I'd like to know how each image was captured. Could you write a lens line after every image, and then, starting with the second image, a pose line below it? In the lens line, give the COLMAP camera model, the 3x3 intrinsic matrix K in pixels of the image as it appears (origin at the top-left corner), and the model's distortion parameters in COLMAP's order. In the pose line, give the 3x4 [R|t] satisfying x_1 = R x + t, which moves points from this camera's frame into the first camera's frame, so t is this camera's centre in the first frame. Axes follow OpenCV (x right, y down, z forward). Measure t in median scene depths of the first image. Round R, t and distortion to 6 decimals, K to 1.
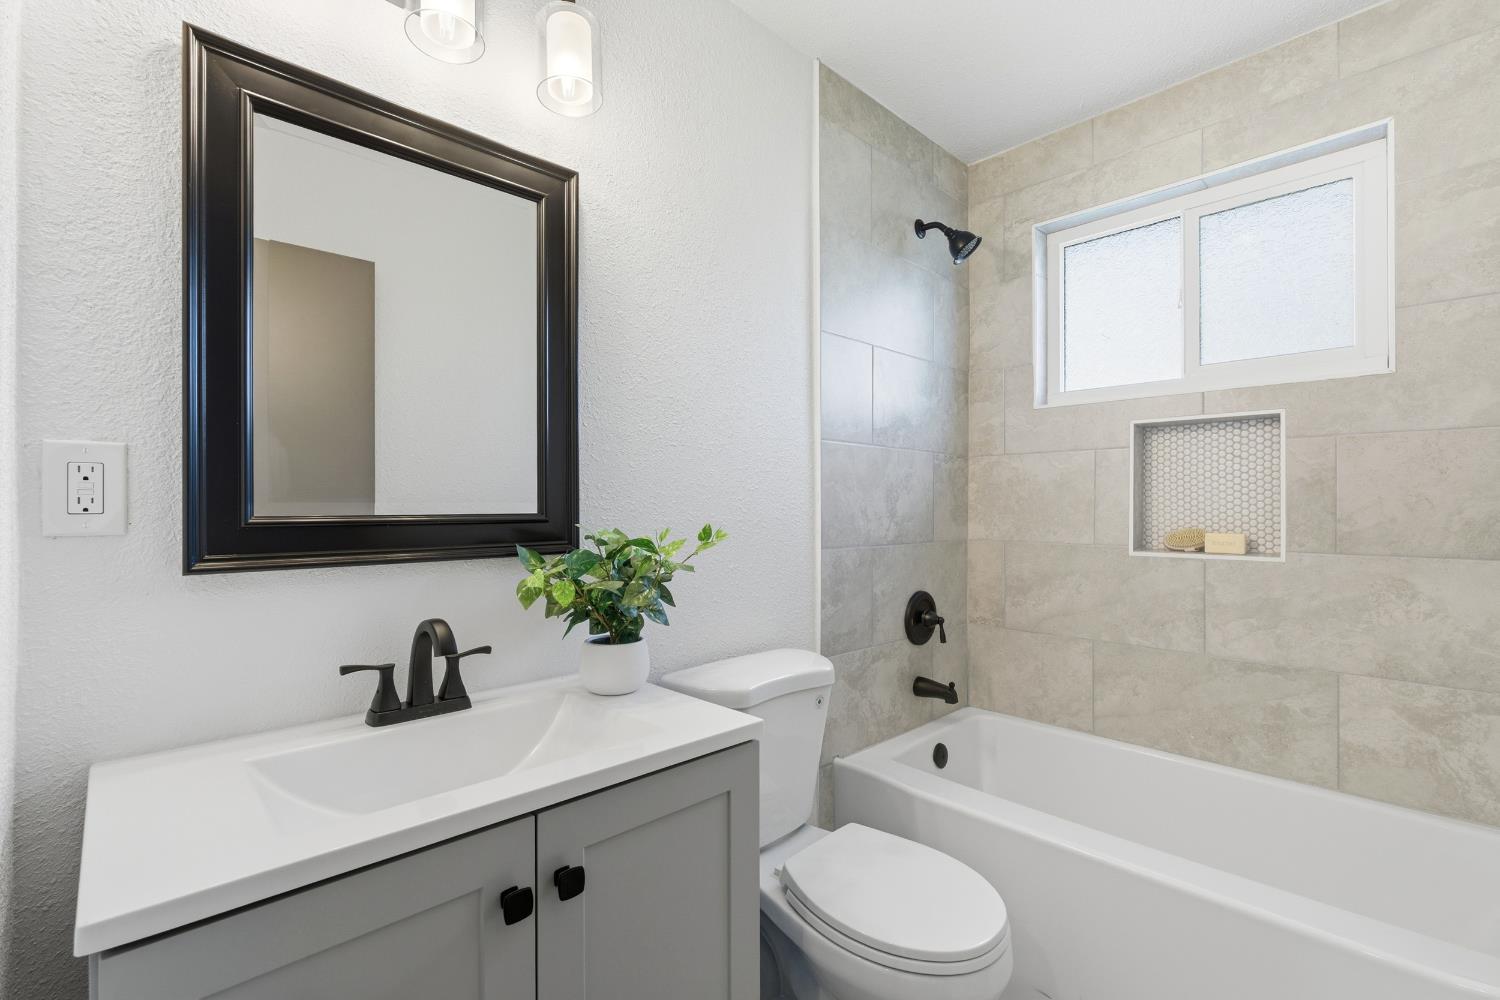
lens RADIAL K [[663.8, 0, 751.7], [0, 663.8, 506.2], [0, 0, 1]] dist [-0.010052, 0.003398]
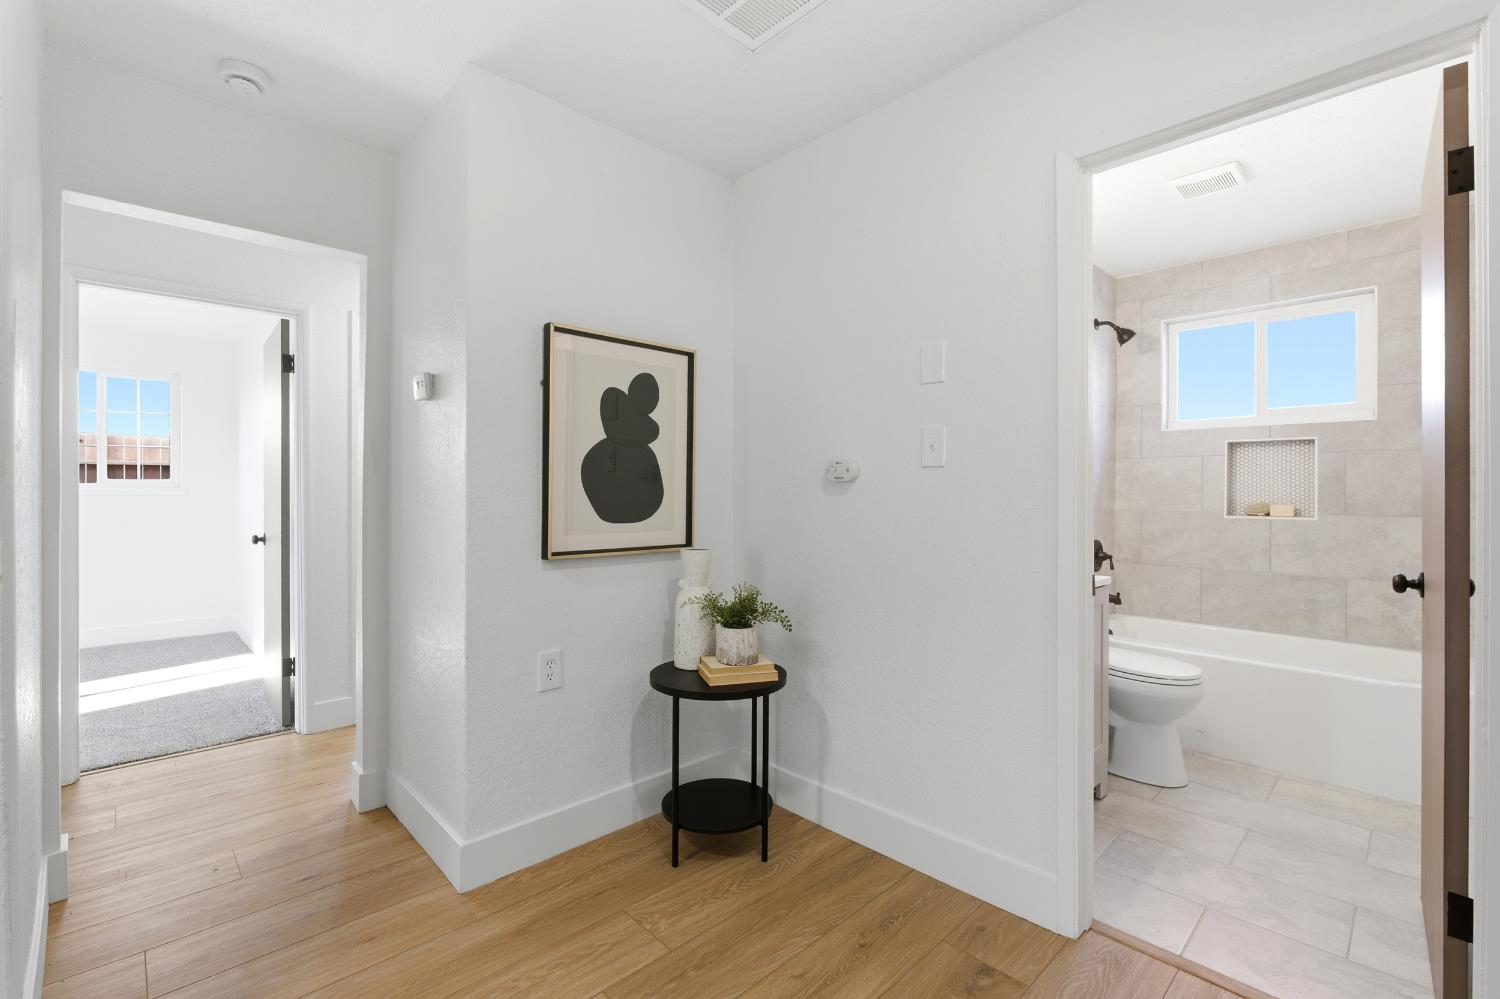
lens RADIAL K [[663.8, 0, 743.5], [0, 663.8, 494.5], [0, 0, 1]] dist [-0.010052, 0.003398]
pose [[0.999994, 0.001224, -0.003390, -0.724234], [-0.001206, 0.999984, 0.005459, 0.004670], [0.003396, -0.005455, 0.999979, -0.779182]]
